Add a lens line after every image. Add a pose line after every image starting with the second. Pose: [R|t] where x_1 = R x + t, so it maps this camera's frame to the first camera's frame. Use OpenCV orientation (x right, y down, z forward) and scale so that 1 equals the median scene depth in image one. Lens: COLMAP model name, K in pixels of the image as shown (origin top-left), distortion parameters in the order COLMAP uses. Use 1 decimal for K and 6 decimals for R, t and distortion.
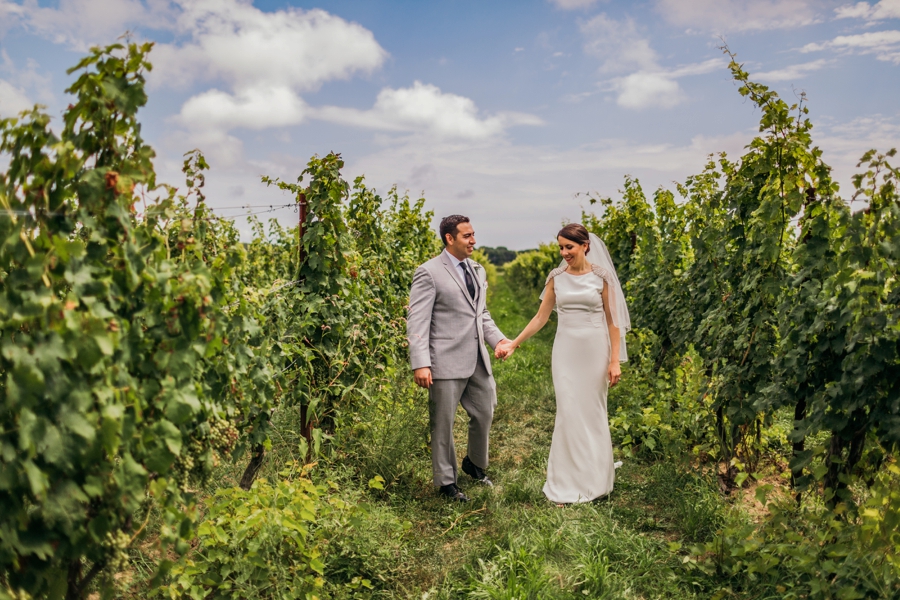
lens RADIAL K [[903.8, 0, 451.8], [0, 903.8, 301.9], [0, 0, 1]] dist [-0.015556, 0.000000]
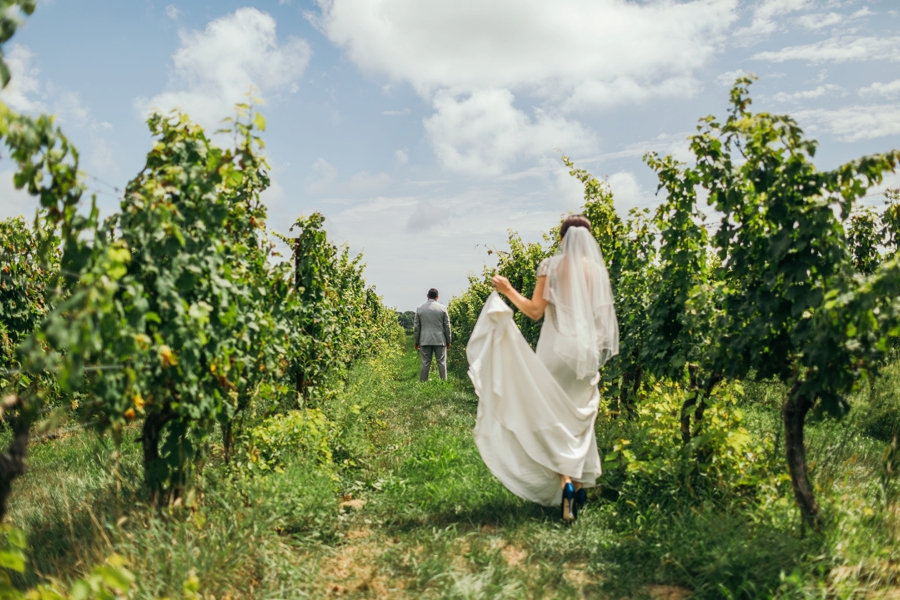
lens RADIAL K [[903.8, 0, 449.5], [0, 903.8, 298.4], [0, 0, 1]] dist [-0.015556, 0.000000]
pose [[0.994683, -0.013026, 0.102154, -0.066115], [0.021614, 0.996280, -0.083421, 0.120769], [-0.100688, 0.085185, 0.991265, -0.568822]]
